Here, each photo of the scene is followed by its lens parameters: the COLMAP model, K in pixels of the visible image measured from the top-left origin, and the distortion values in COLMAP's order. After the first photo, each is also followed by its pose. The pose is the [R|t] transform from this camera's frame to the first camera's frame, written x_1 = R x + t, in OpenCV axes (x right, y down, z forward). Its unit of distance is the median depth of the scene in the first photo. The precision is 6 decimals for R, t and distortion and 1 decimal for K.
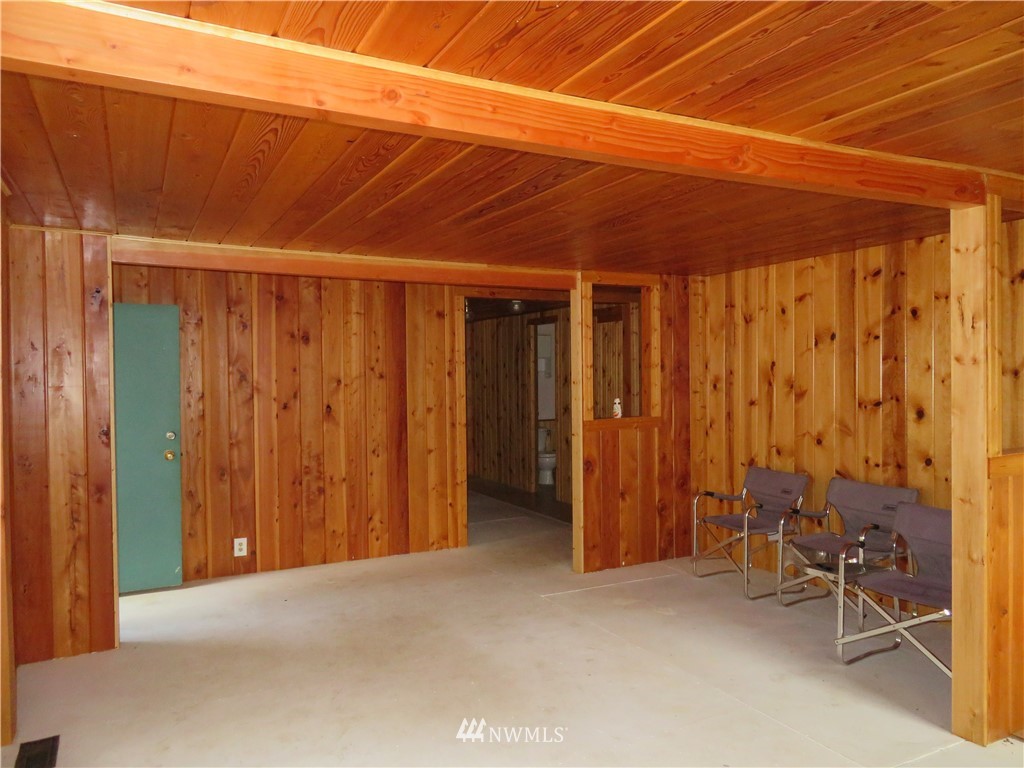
lens RADIAL K [[735.9, 0, 509.0], [0, 735.9, 388.6], [0, 0, 1]] dist [-0.010762, 0.006824]
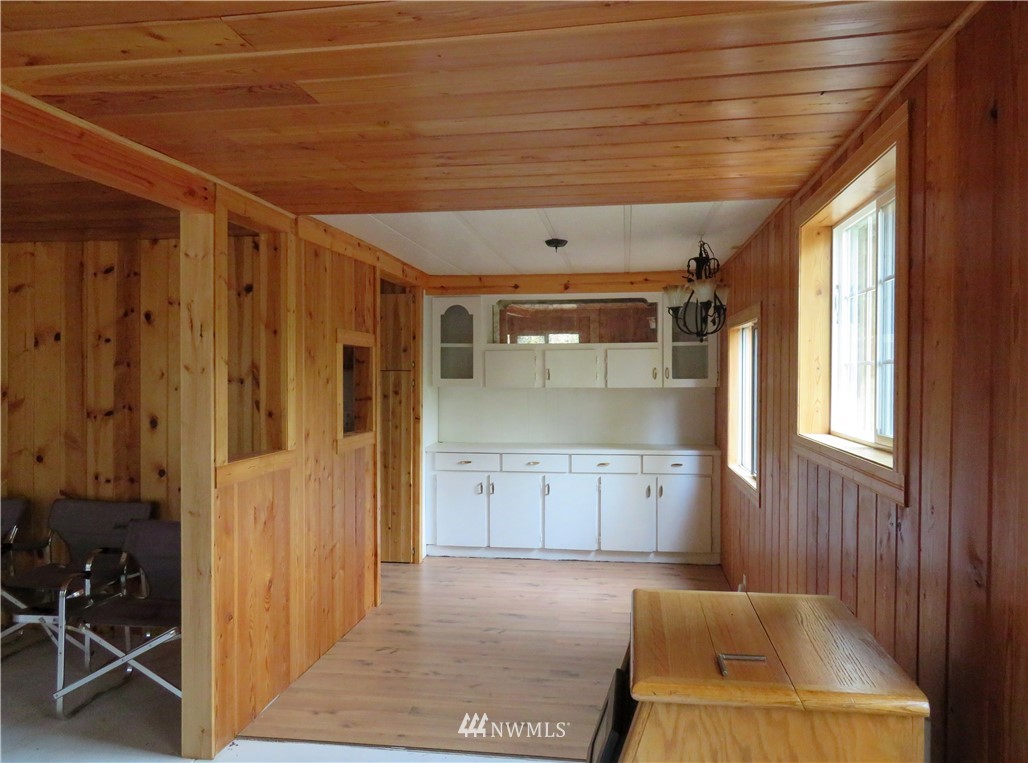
lens RADIAL K [[738.8, 0, 514.9], [0, 738.8, 385.2], [0, 0, 1]] dist [-0.010762, 0.006824]
pose [[0.578580, 0.005518, 0.815607, 0.050591], [0.002745, 0.999958, -0.008712, -0.005275], [-0.815621, 0.007280, 0.578540, 0.062356]]
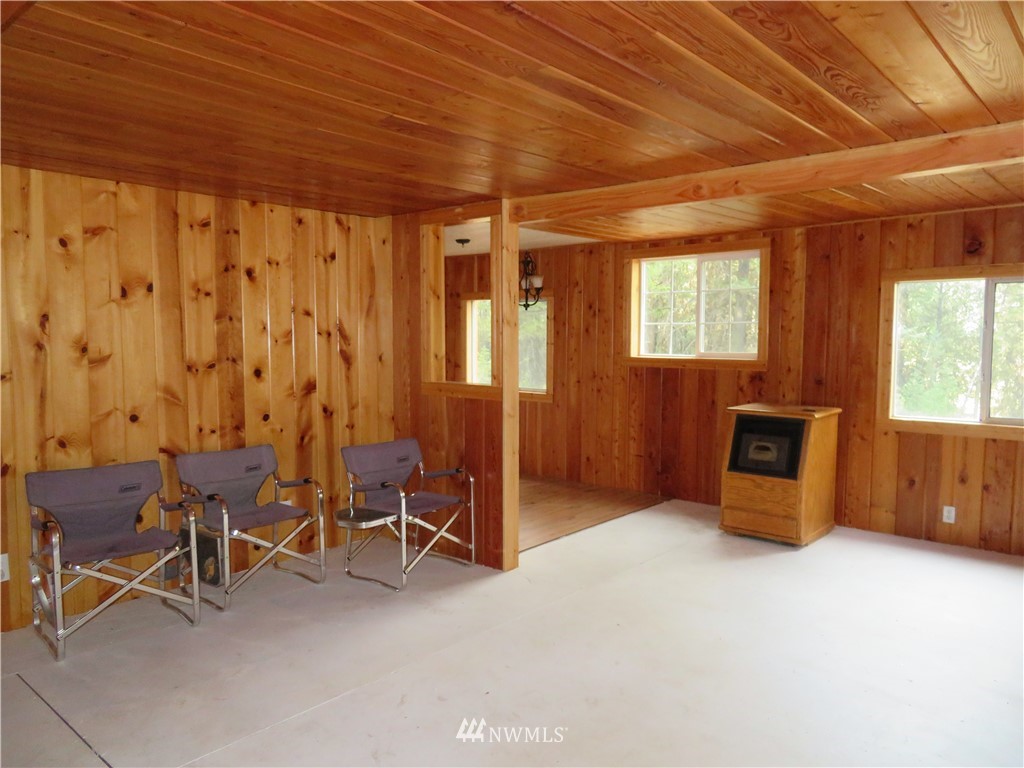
lens RADIAL K [[735.9, 0, 512.6], [0, 735.9, 385.8], [0, 0, 1]] dist [-0.010762, 0.006824]
pose [[-0.371396, -0.051470, 0.927047, -0.552882], [0.020608, 0.997759, 0.063651, -0.006012], [-0.928246, 0.042744, -0.369503, 1.078569]]
